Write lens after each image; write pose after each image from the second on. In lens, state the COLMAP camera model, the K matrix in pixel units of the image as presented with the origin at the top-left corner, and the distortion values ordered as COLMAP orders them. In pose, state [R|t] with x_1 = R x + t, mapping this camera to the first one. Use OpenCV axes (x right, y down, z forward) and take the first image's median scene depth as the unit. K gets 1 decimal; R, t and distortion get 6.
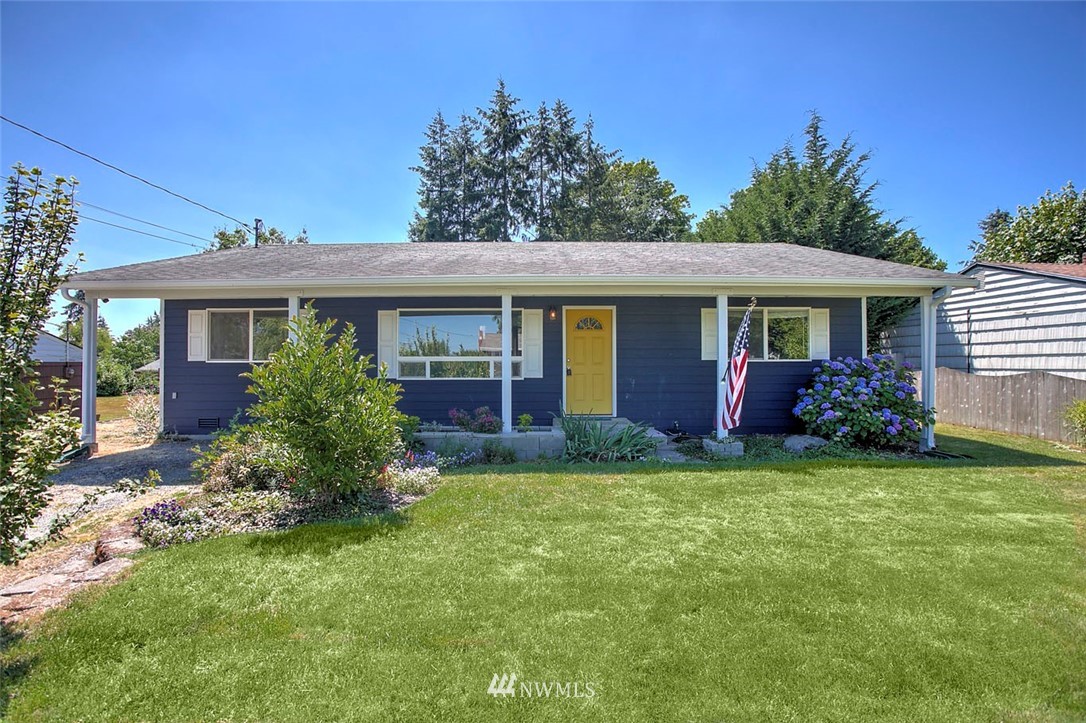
lens RADIAL K [[526.4, 0, 545.0], [0, 526.4, 361.5], [0, 0, 1]] dist [-0.060431, 0.007886]
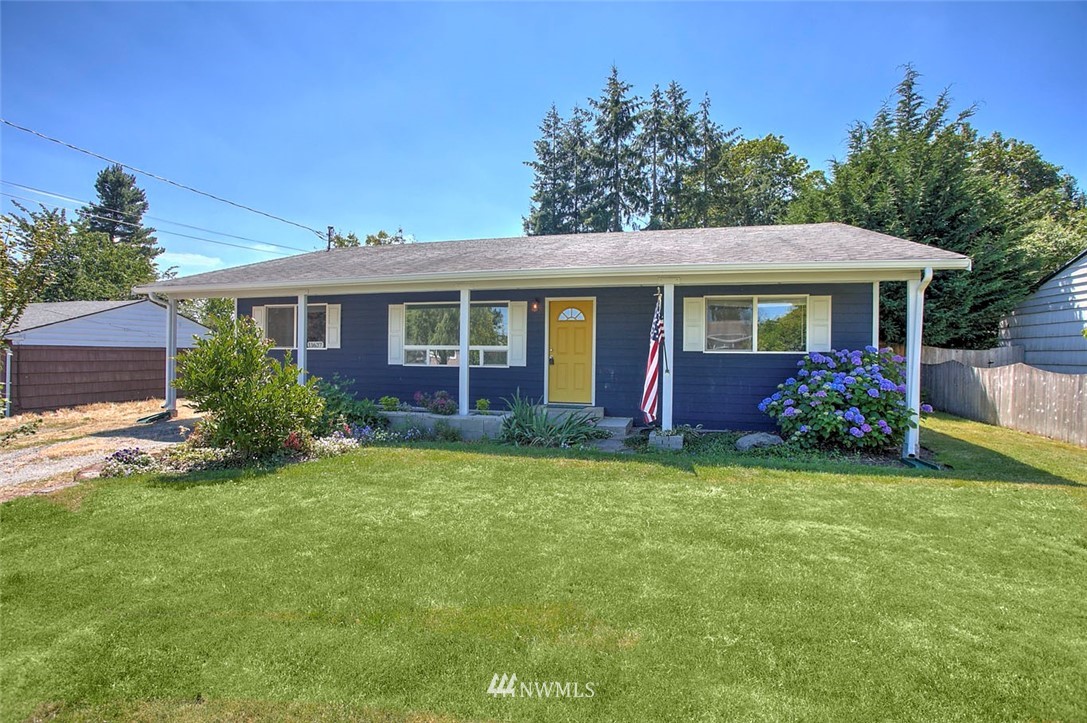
lens RADIAL K [[526.9, 0, 531.5], [0, 526.9, 361.3], [0, 0, 1]] dist [-0.060431, 0.007886]
pose [[0.960620, 0.015612, -0.277425, 0.151516], [-0.010559, 0.999750, 0.019697, 0.000042], [0.277663, -0.015992, 0.960545, -0.004811]]
